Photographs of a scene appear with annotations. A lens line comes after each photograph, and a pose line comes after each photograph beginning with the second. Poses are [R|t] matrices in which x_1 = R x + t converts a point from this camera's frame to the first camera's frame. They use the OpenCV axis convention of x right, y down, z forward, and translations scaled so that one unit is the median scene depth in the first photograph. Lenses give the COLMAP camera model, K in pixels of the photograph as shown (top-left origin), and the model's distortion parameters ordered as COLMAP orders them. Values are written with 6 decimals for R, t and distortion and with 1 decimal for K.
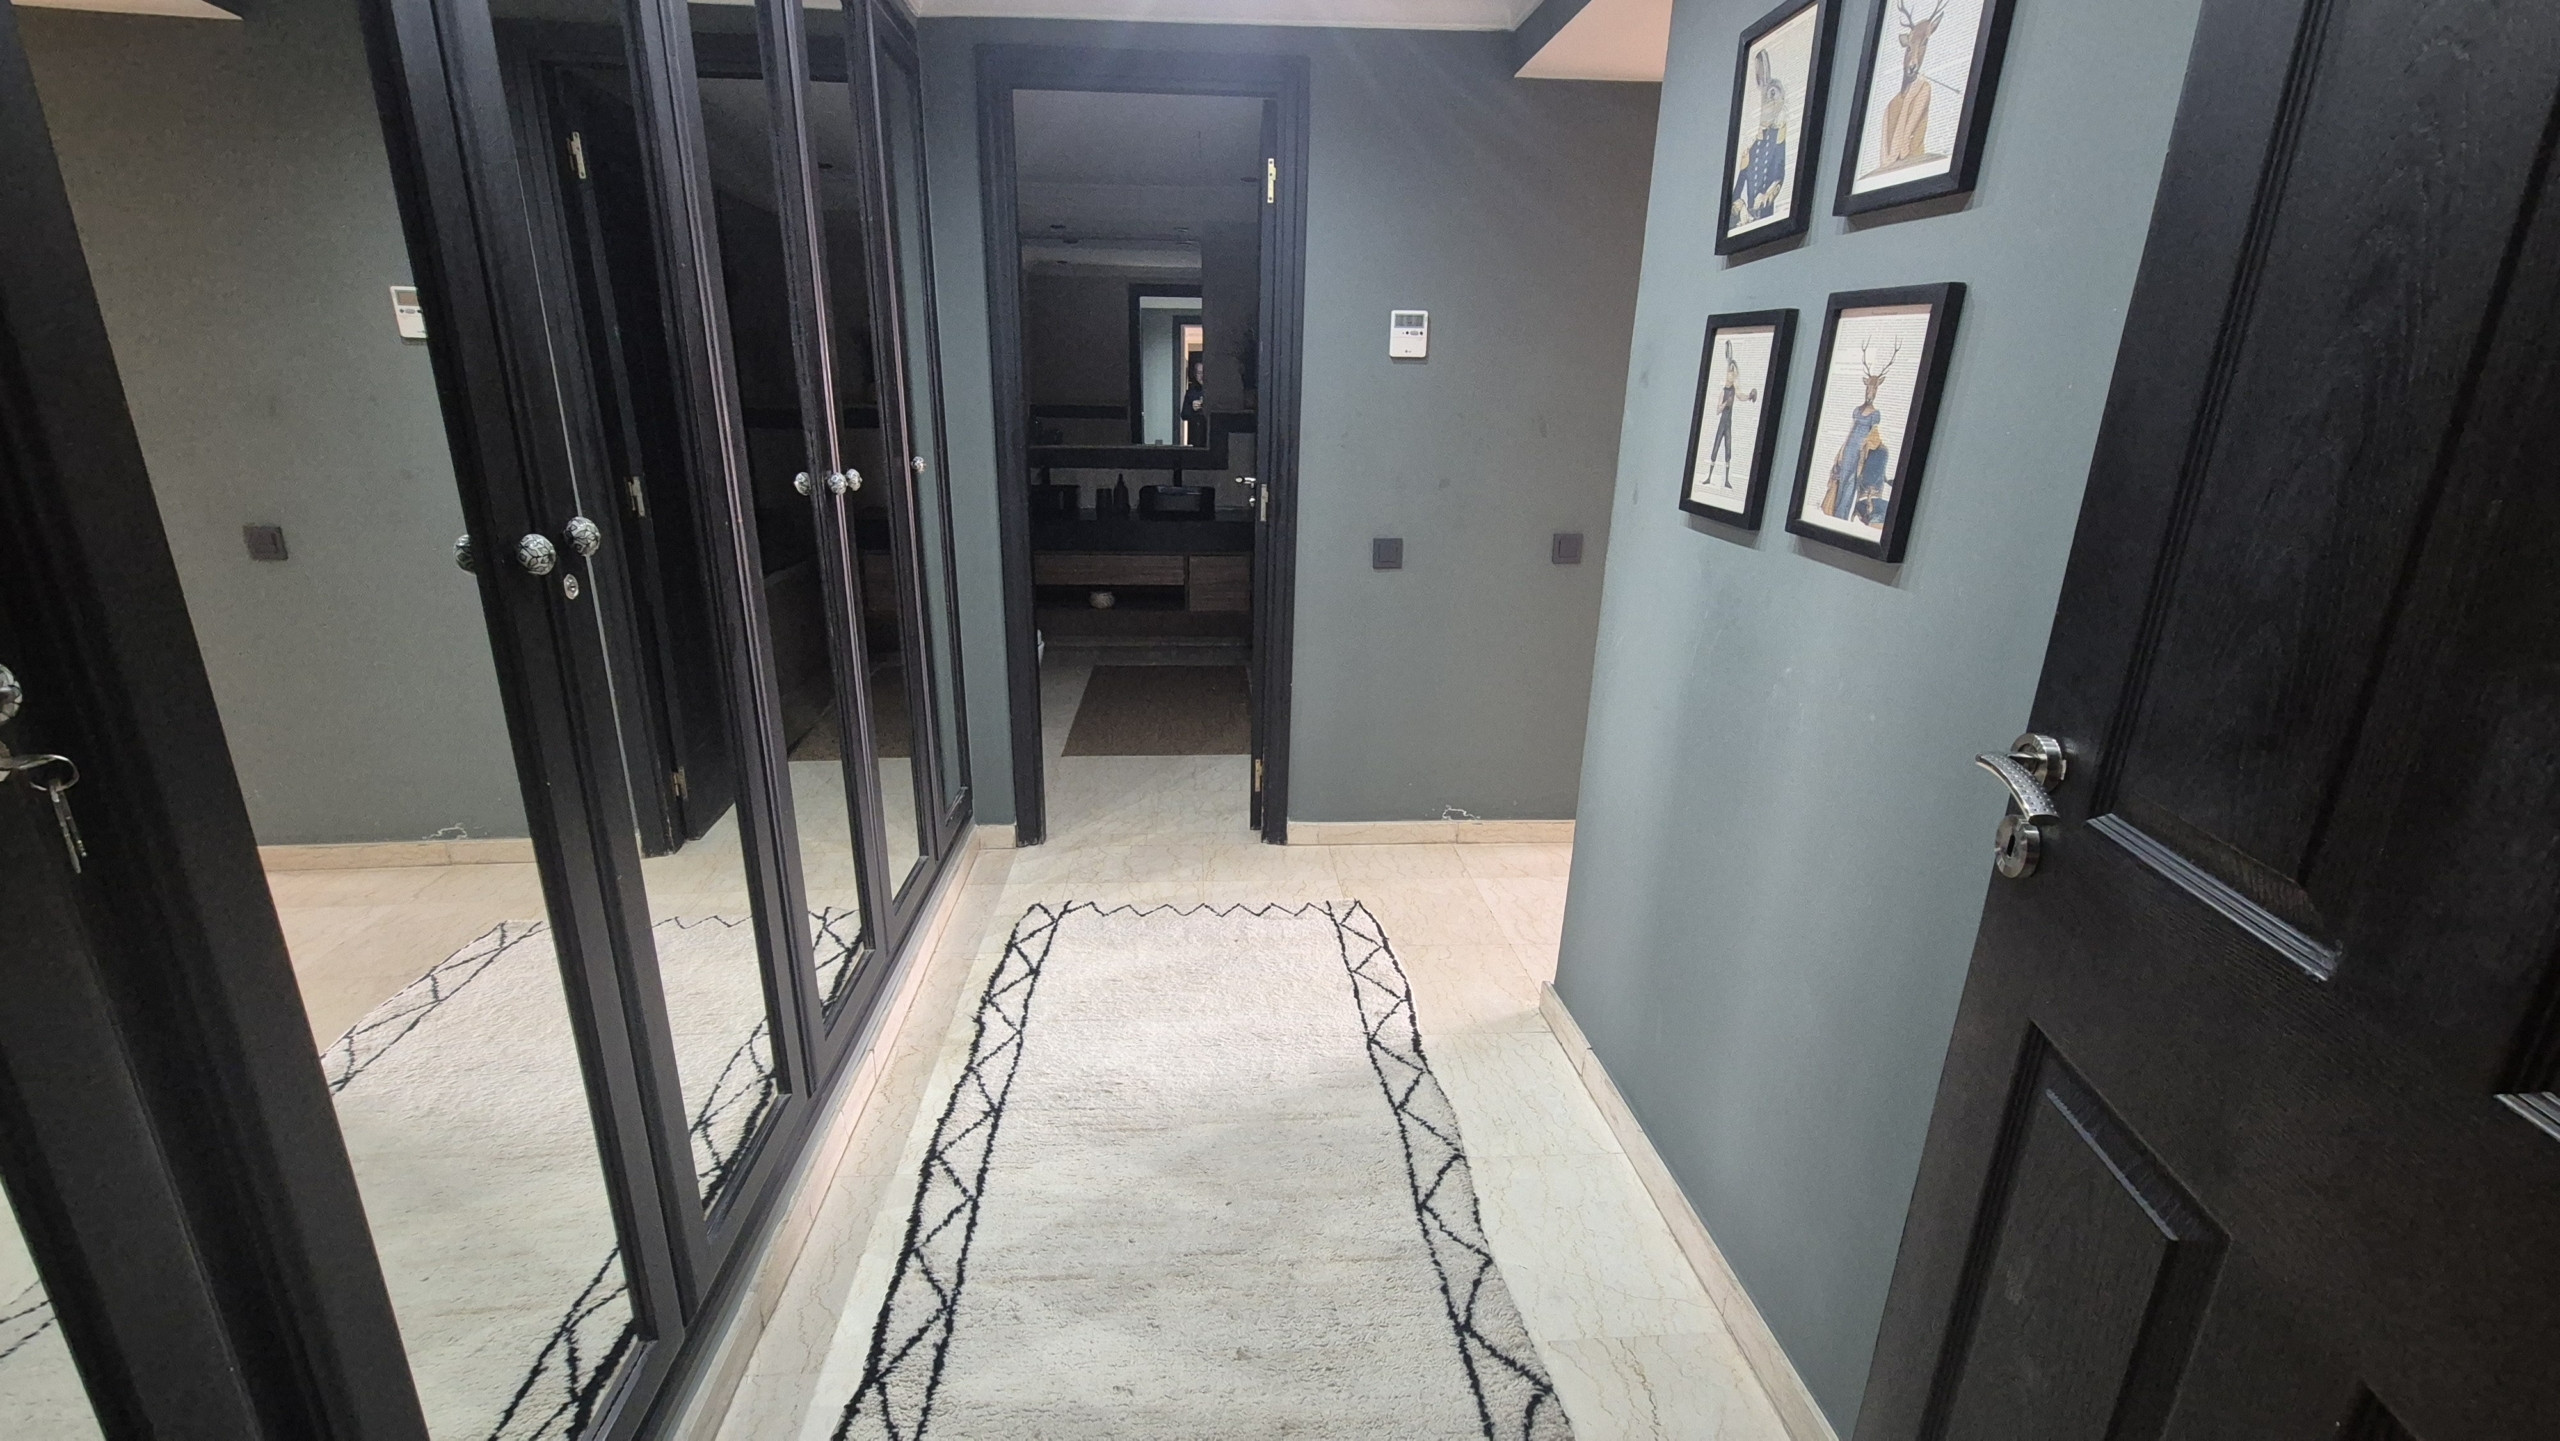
lens RADIAL K [[1037.1, 0, 1288.0], [0, 1037.1, 725.3], [0, 0, 1]] dist [0.001413, -0.000094]
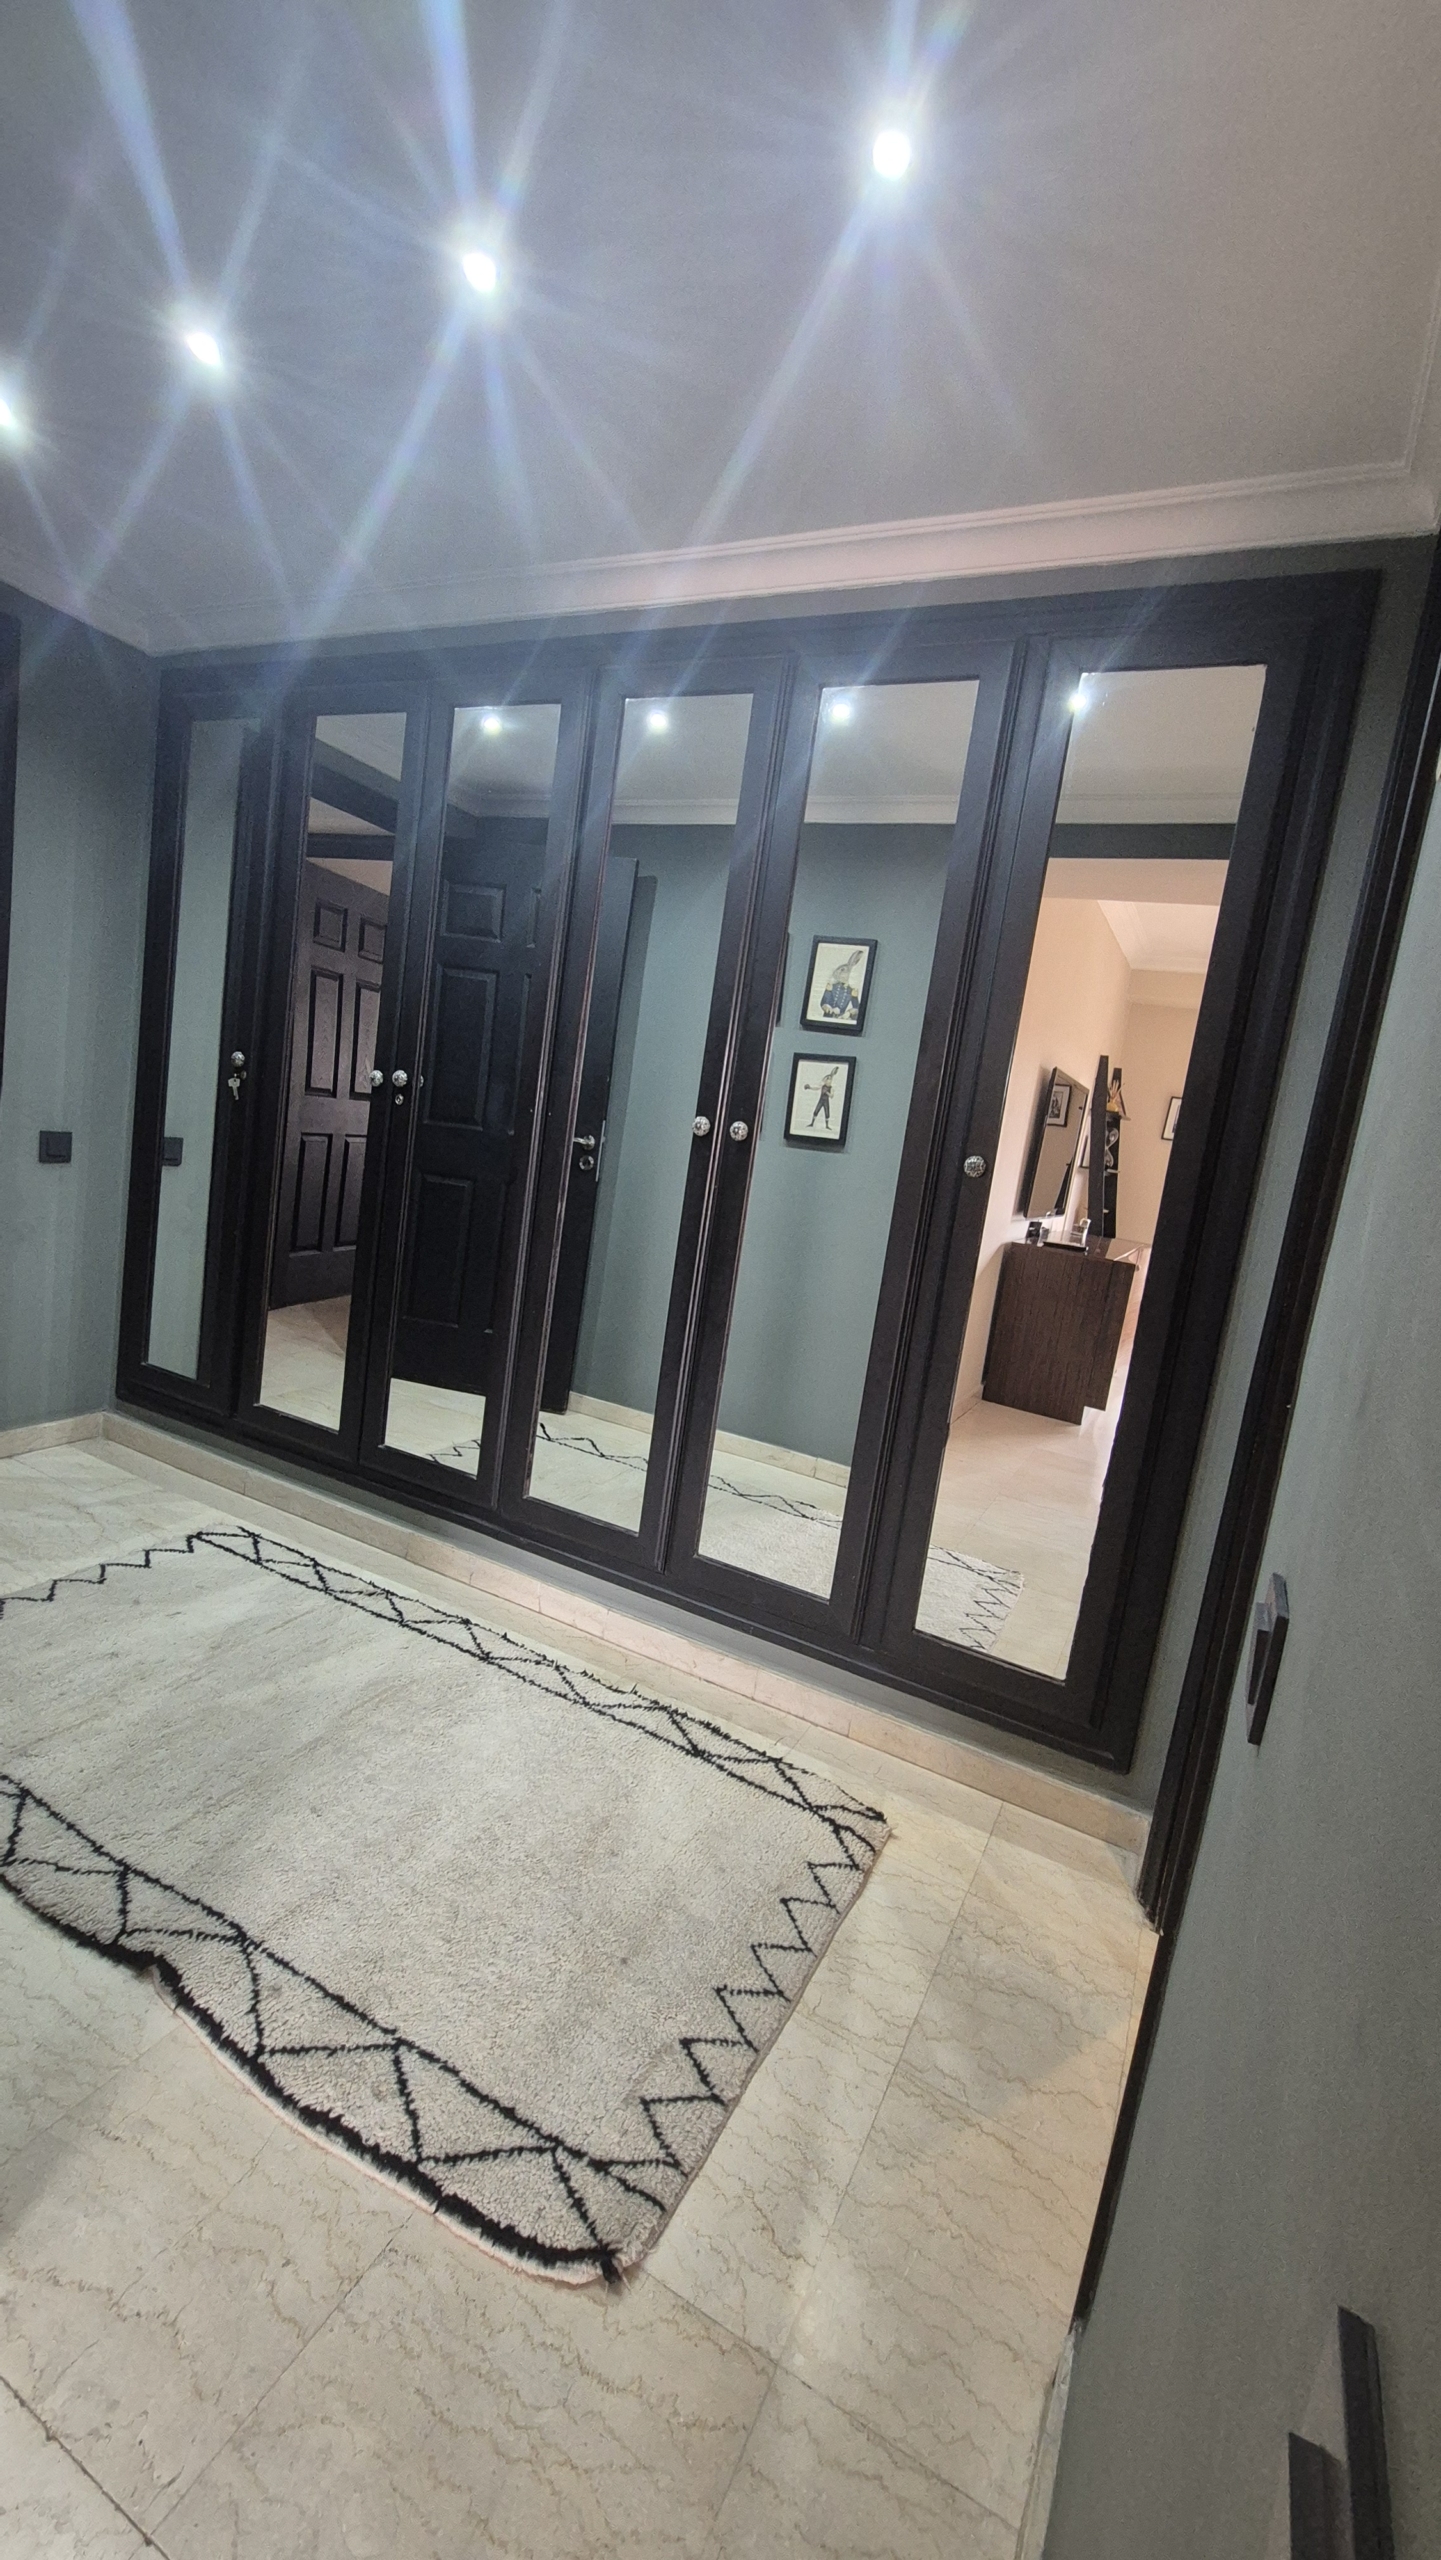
lens RADIAL K [[1037.1, 0, 725.8], [0, 1037.1, 1275.9], [0, 0, 1]] dist [0.001413, -0.000094]
pose [[-0.515739, 0.031845, -0.856153, 0.447581], [-0.394088, 0.878497, 0.270071, -0.332545], [0.760728, 0.476686, -0.440526, 1.279438]]
